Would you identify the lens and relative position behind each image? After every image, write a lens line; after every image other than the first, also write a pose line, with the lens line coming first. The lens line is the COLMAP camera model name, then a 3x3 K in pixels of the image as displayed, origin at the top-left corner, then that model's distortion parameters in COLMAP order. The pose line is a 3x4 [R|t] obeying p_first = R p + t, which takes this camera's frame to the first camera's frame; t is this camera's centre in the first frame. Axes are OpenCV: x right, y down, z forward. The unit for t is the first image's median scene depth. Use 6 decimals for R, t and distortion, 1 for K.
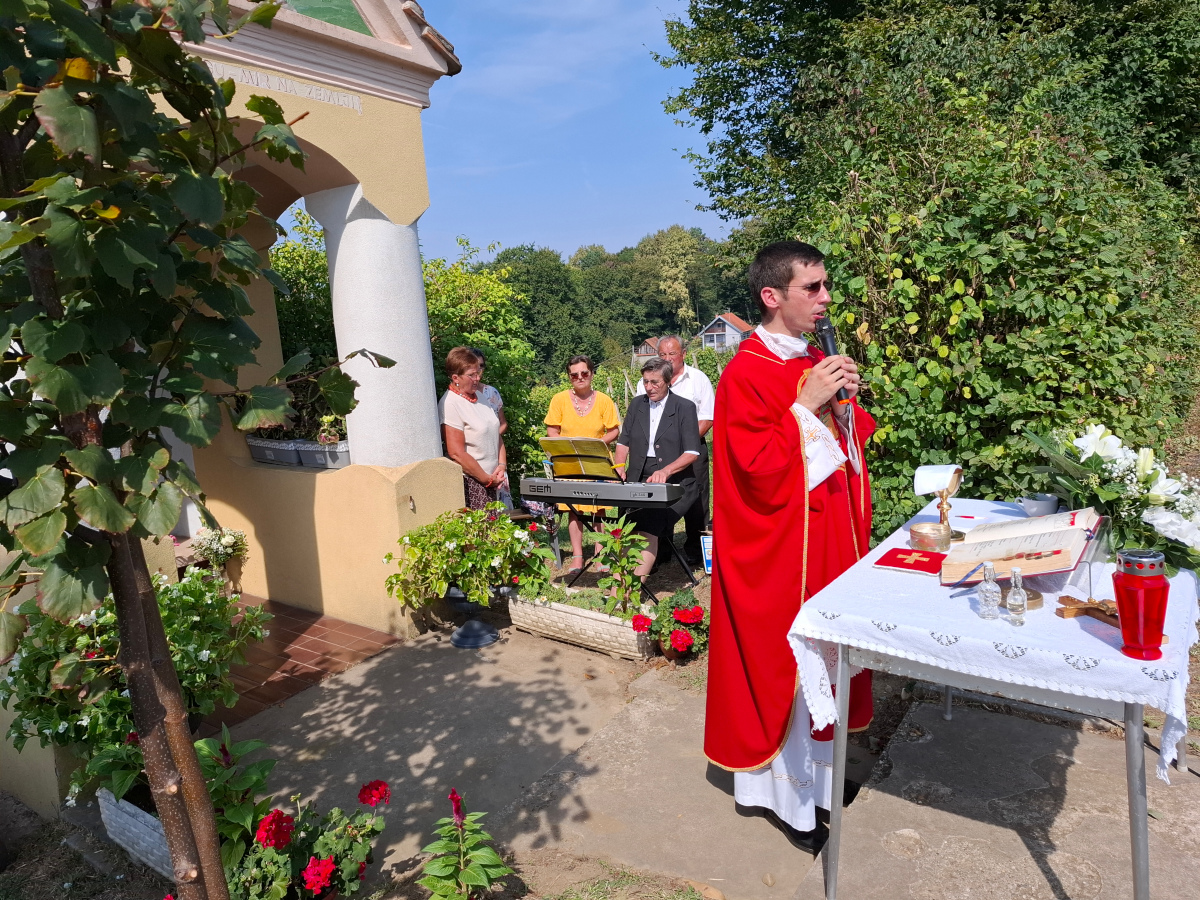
lens RADIAL K [[847.3, 0, 585.2], [0, 847.3, 433.5], [0, 0, 1]] dist [0.062727, -0.064929]
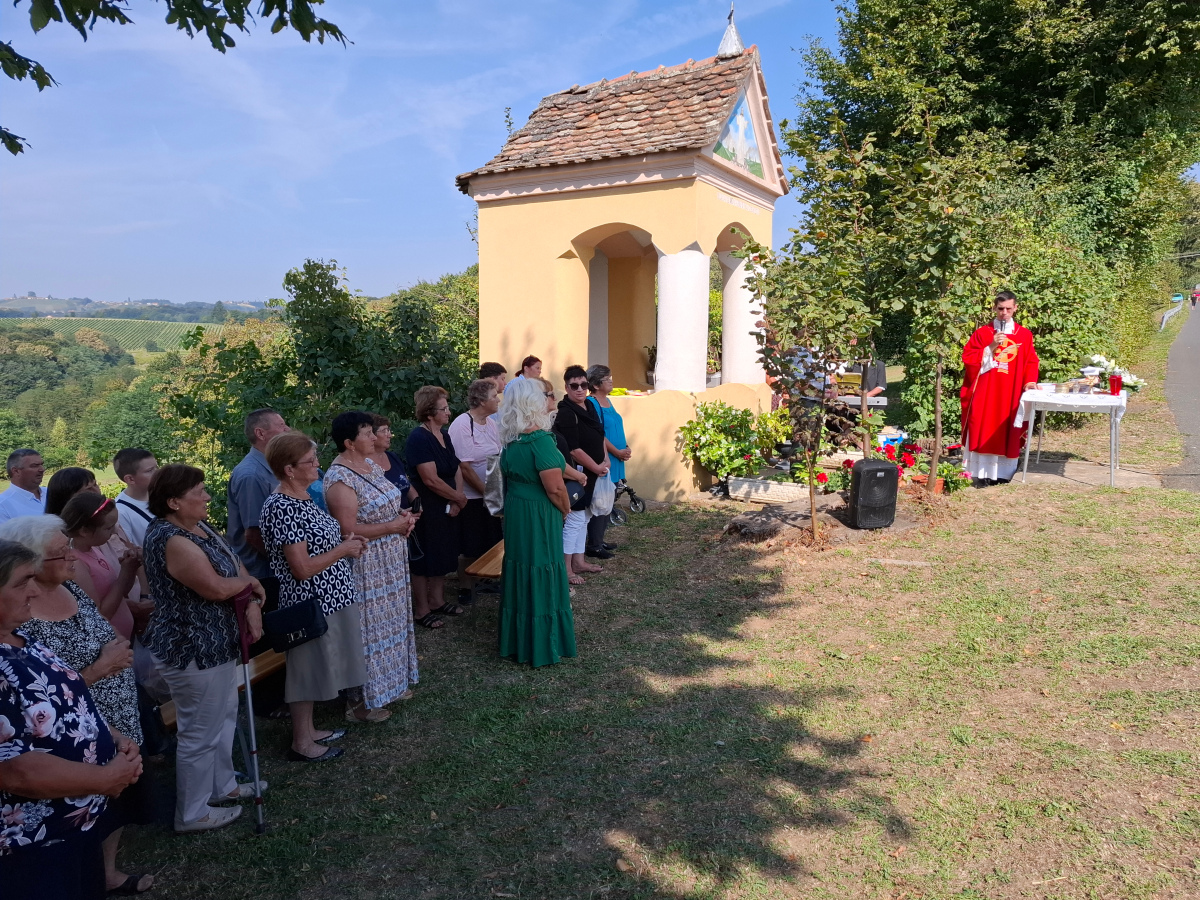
lens RADIAL K [[832.1, 0, 618.0], [0, 832.1, 450.1], [0, 0, 1]] dist [0.070902, -0.076442]
pose [[0.994154, 0.044824, 0.098227, -0.807952], [-0.044407, 0.998993, -0.006422, 0.244614], [-0.098416, 0.002022, 0.995143, -1.070664]]
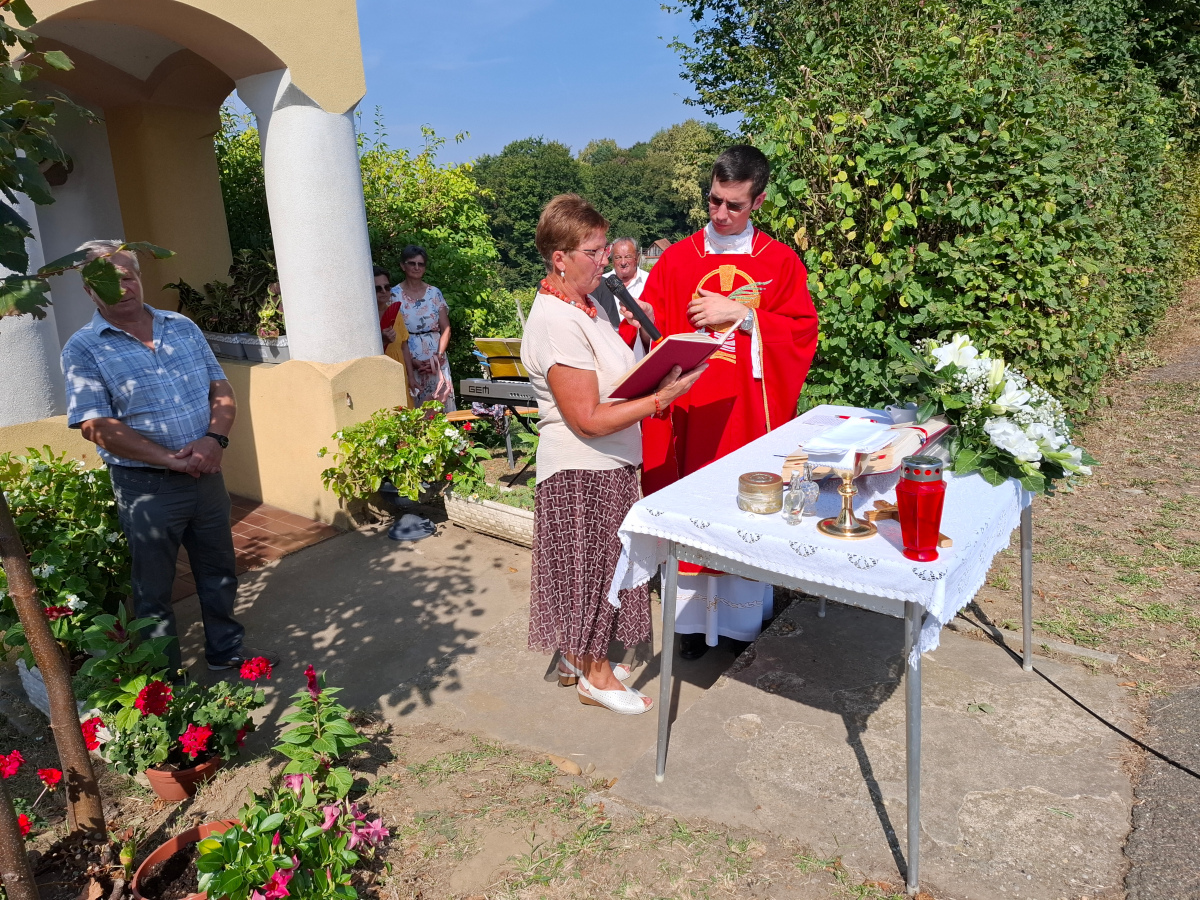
lens RADIAL K [[847.3, 0, 585.2], [0, 847.3, 433.5], [0, 0, 1]] dist [0.062727, -0.064929]
pose [[0.999638, 0.024548, -0.011044, 0.095181], [-0.023129, 0.993202, 0.114082, -0.000112], [0.013770, -0.113785, 0.993410, -0.008277]]
